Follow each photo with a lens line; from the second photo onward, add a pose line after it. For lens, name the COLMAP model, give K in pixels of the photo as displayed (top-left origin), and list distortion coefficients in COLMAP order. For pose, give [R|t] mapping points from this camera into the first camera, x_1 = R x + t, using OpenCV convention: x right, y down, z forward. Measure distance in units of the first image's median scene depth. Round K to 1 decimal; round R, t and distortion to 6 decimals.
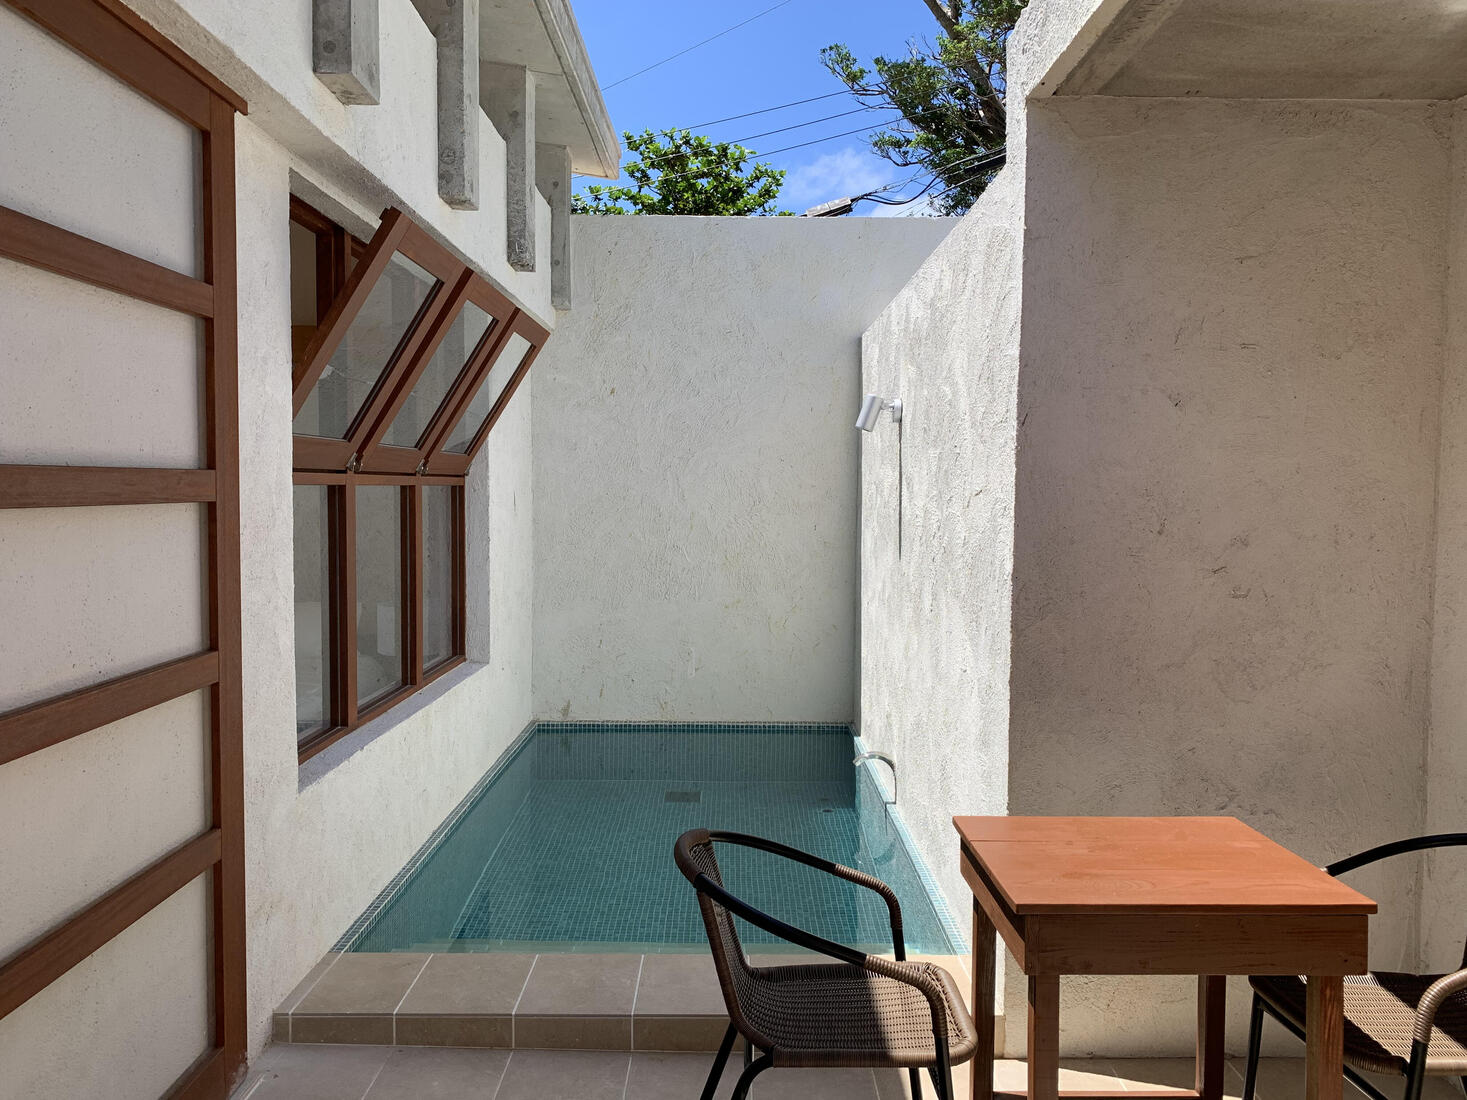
lens RADIAL K [[1125.8, 0, 734.4], [0, 1125.8, 549.0], [0, 0, 1]] dist [0.032462, -0.005740]
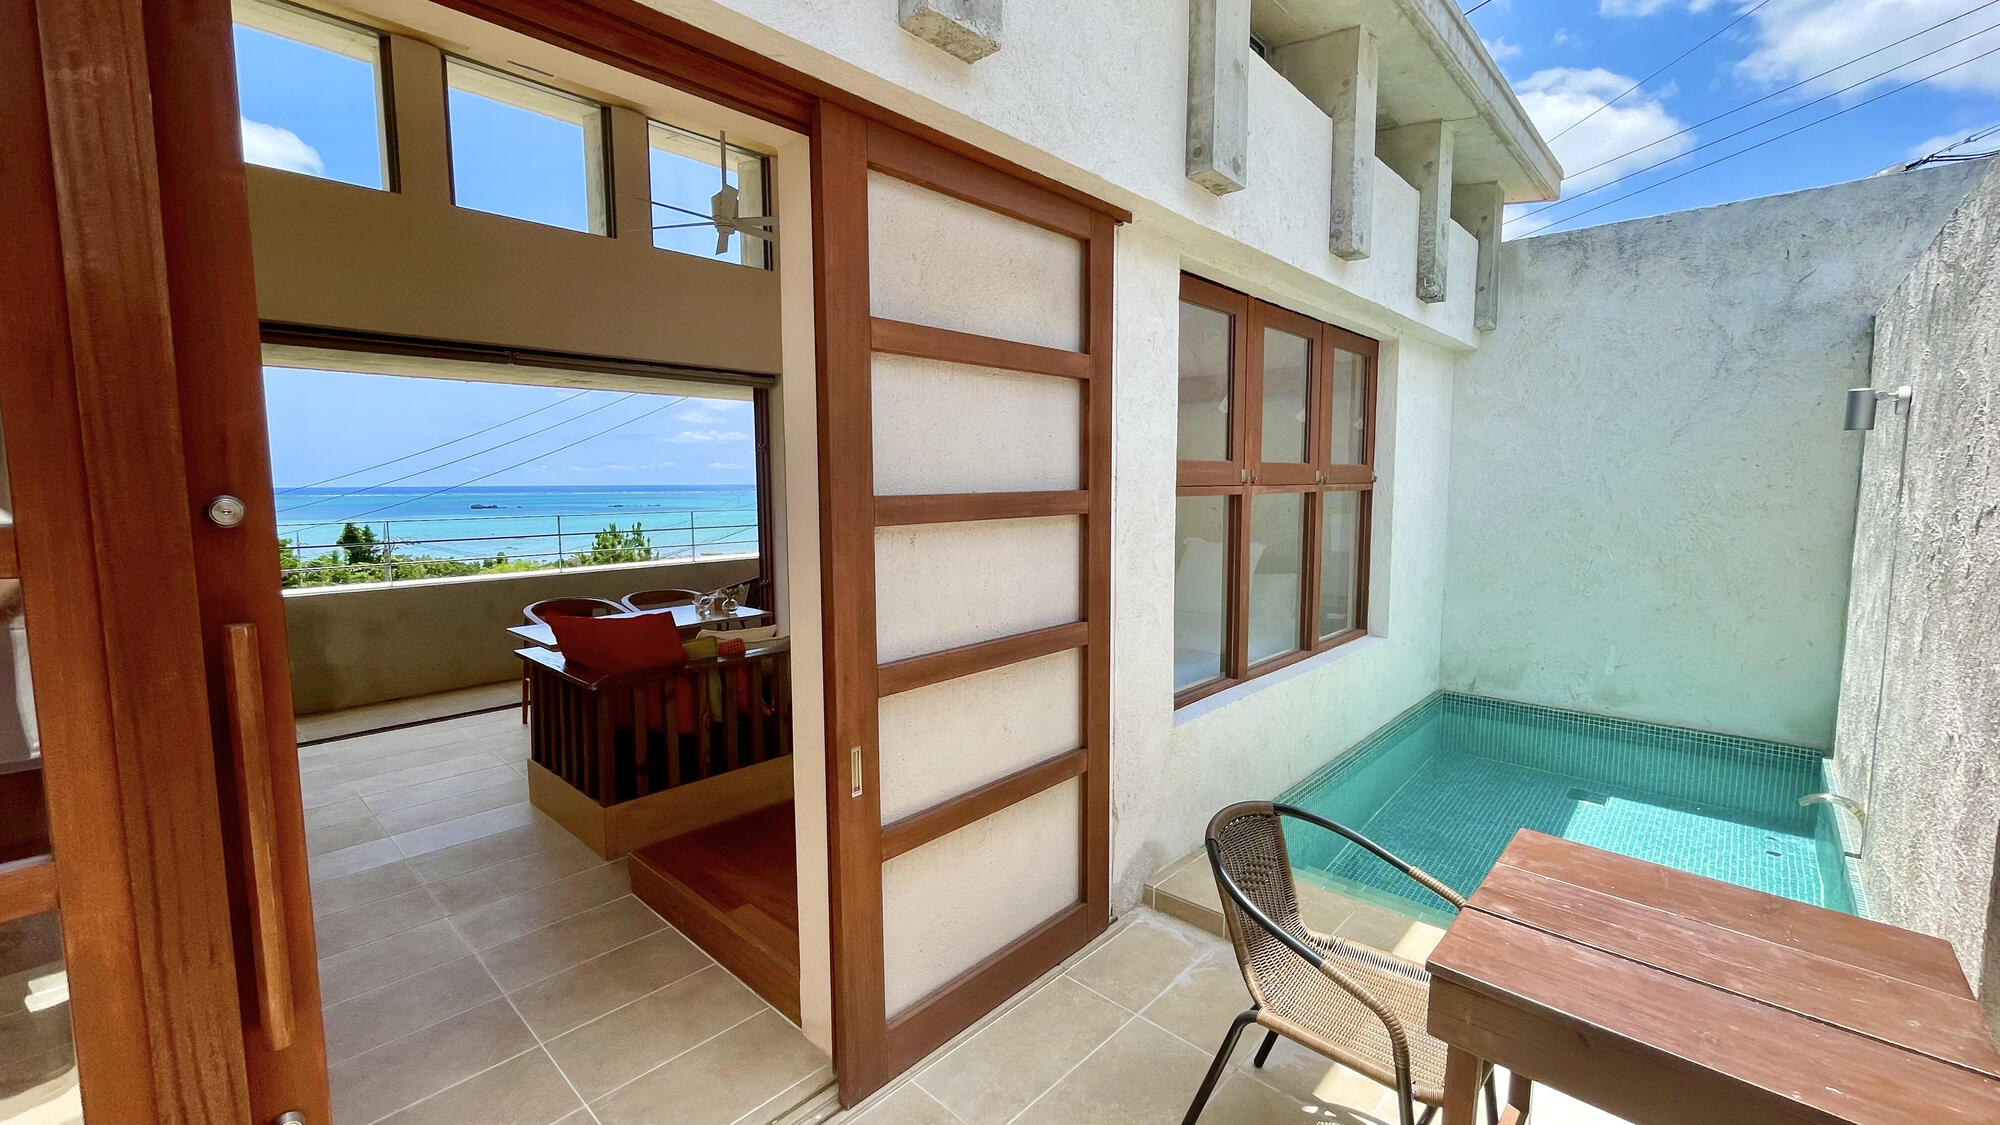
lens RADIAL K [[810.6, 0, 1001.2], [0, 810.6, 559.4], [0, 0, 1]] dist [-0.000147, -0.000435]
pose [[0.734639, 0.056004, -0.676142, 0.077985], [-0.028186, 0.998246, 0.052059, -0.021080], [0.677872, -0.019186, 0.734929, 0.121737]]
